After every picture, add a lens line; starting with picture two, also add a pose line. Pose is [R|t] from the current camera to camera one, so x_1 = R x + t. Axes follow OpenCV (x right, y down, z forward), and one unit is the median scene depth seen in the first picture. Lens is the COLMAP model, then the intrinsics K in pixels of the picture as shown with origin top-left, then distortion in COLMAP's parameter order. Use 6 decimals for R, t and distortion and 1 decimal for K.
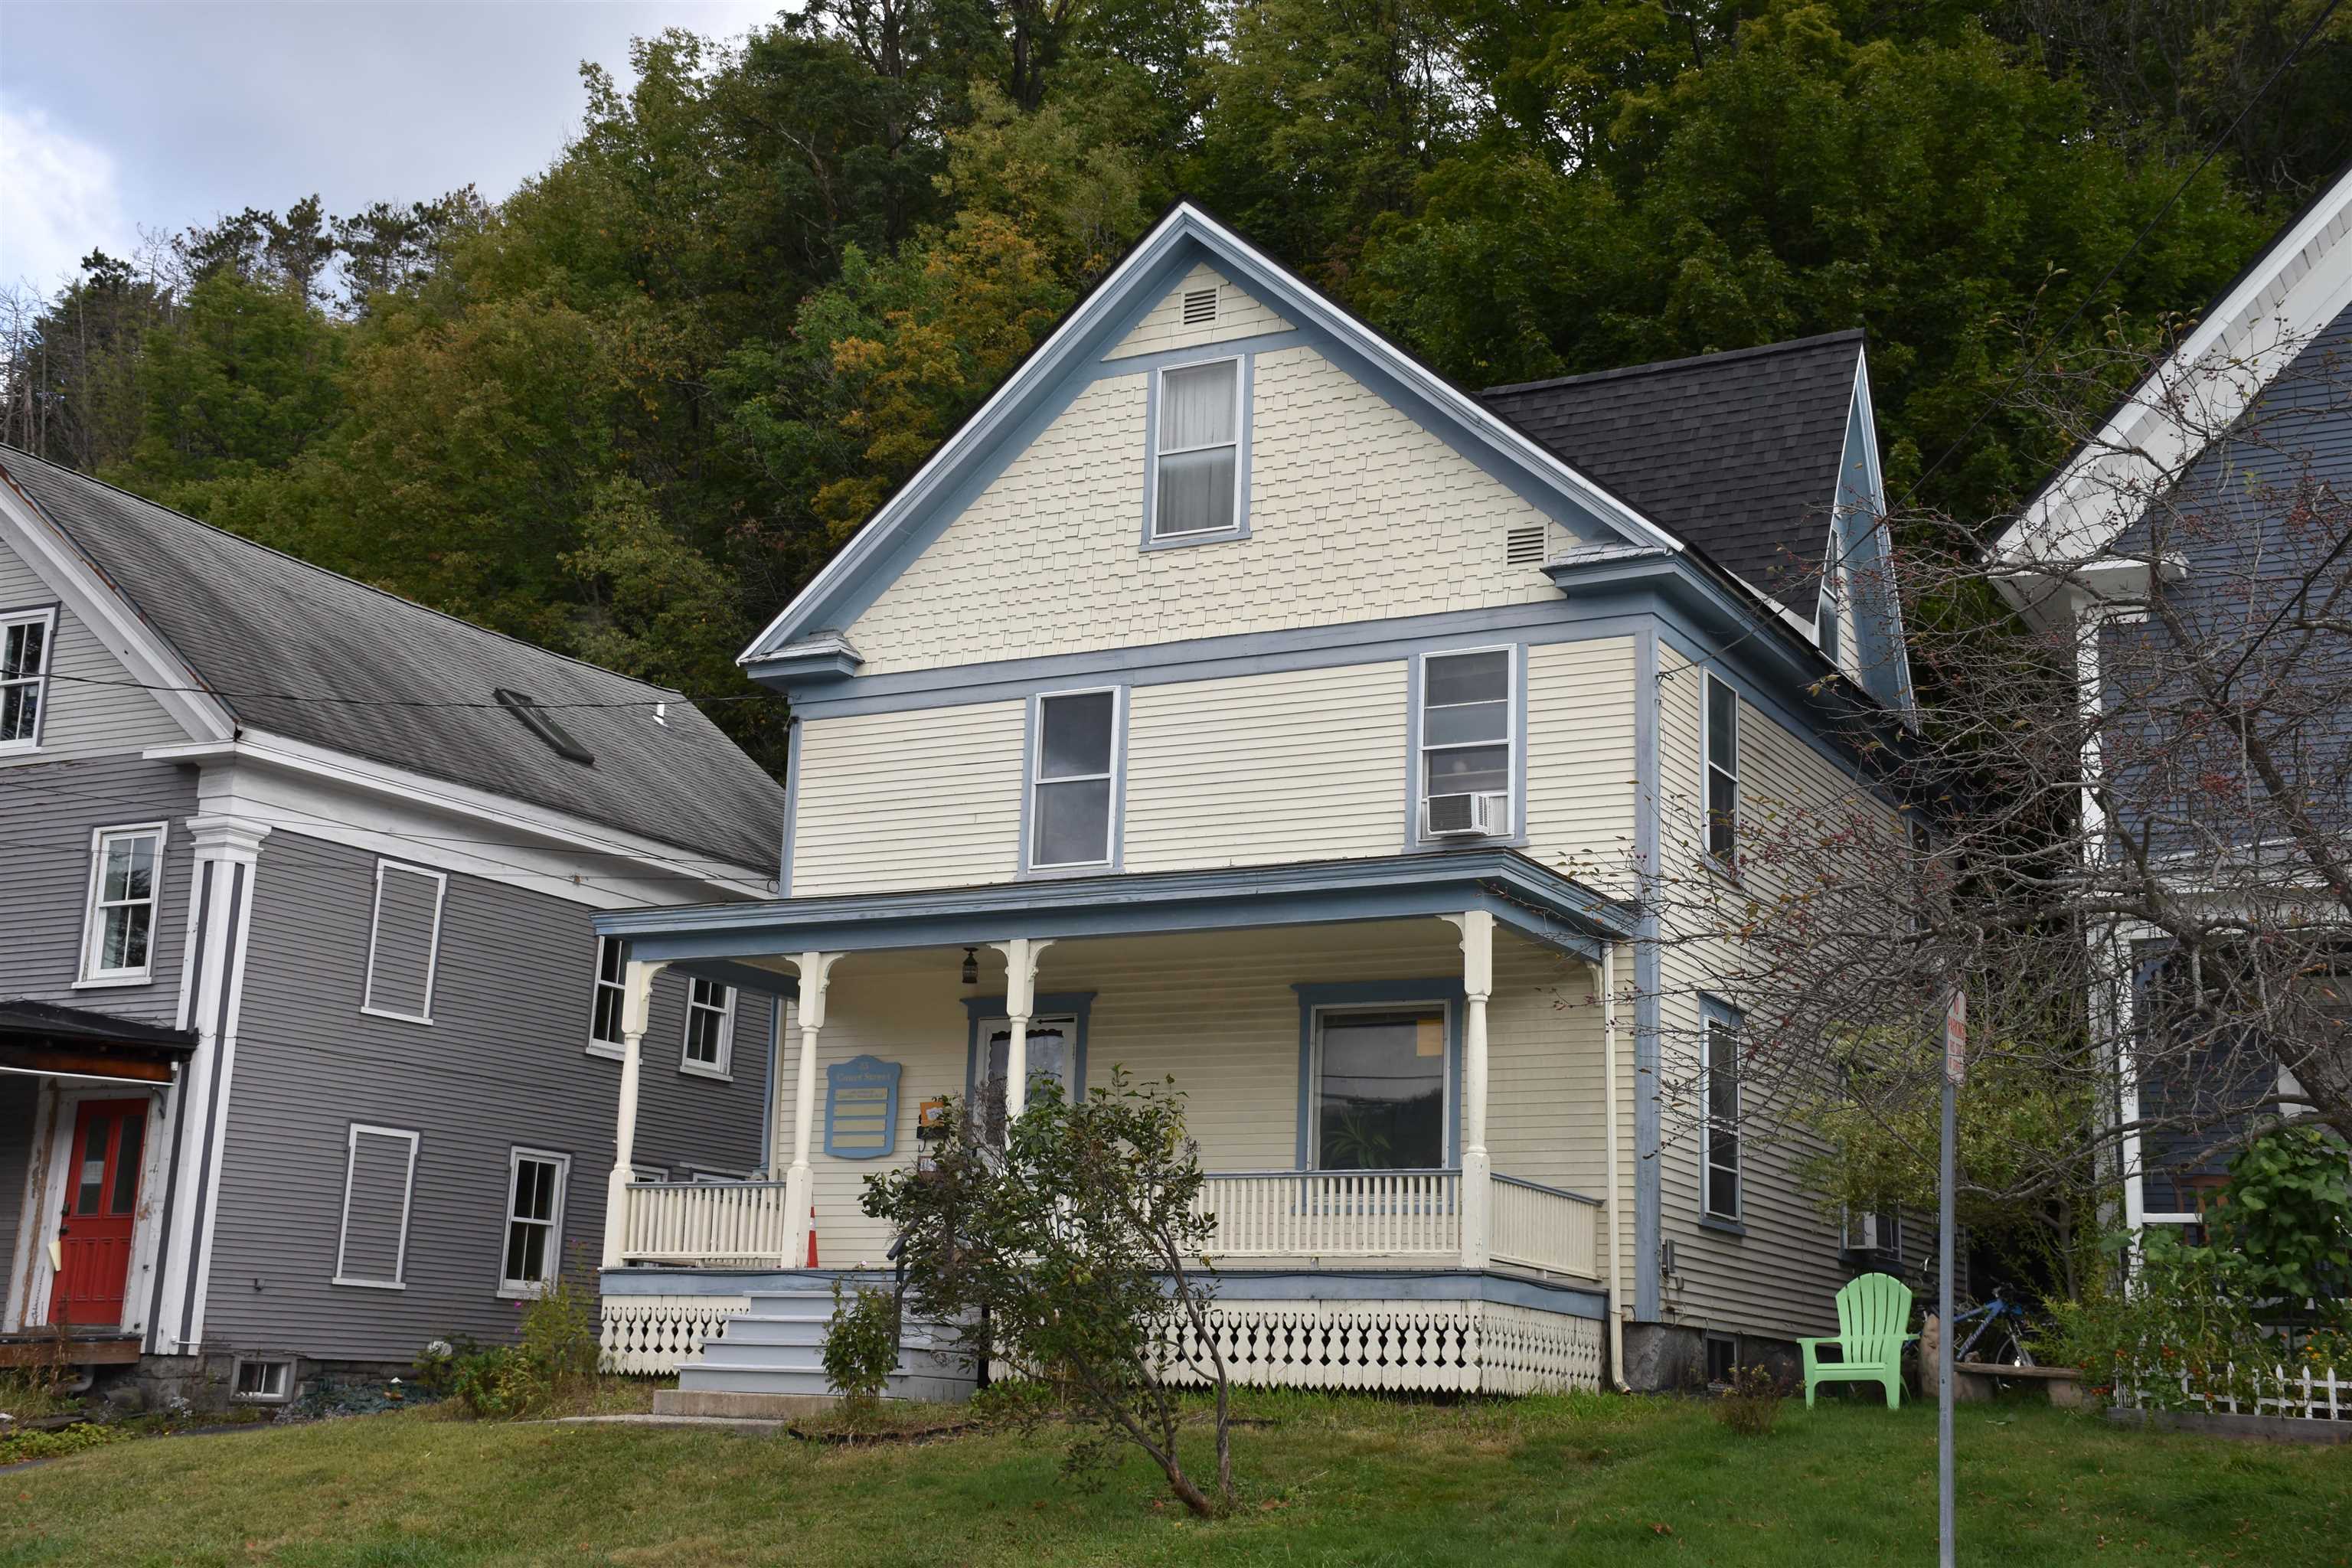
lens RADIAL K [[2928.3, 0, 1175.7], [0, 2928.3, 783.2], [0, 0, 1]] dist [0.112310, -0.004362]
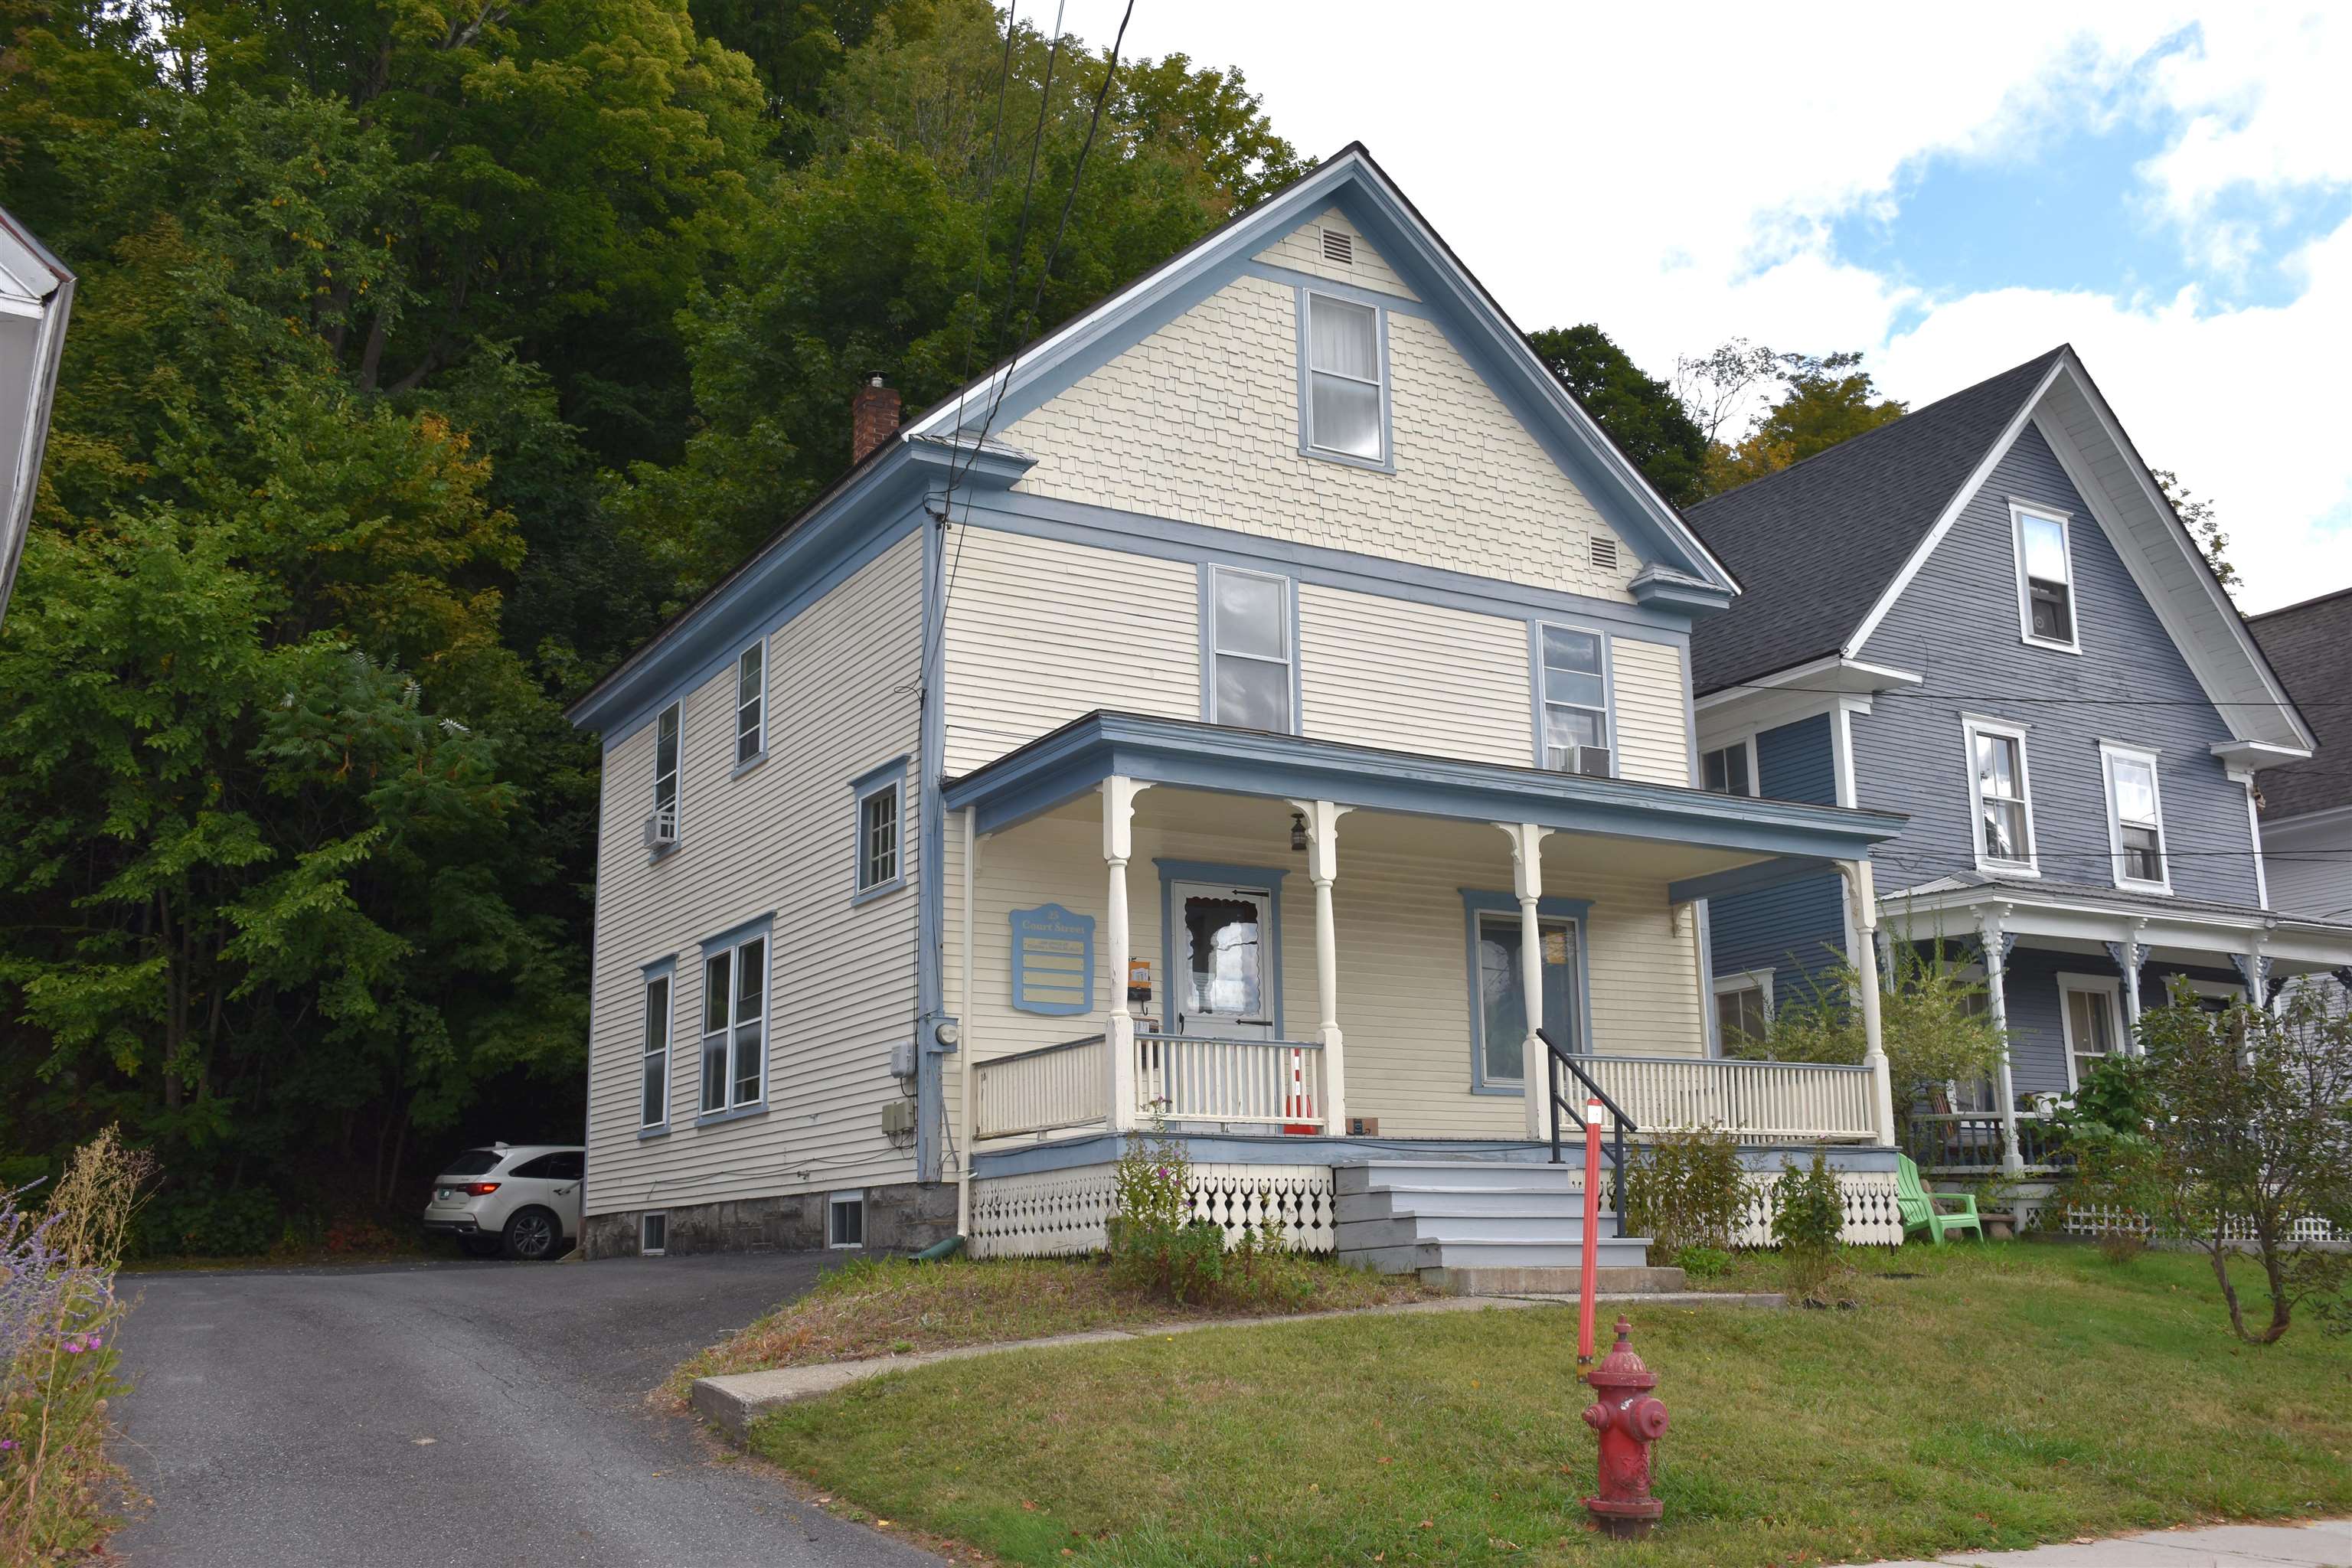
lens RADIAL K [[2220.5, 0, 1175.1], [0, 2220.5, 785.8], [0, 0, 1]] dist [-0.038090, 0.004566]
pose [[0.518818, 0.147992, 0.841977, -0.717845], [-0.154456, 0.984920, -0.077943, 0.110893], [-0.840816, -0.089611, 0.533853, 0.636071]]
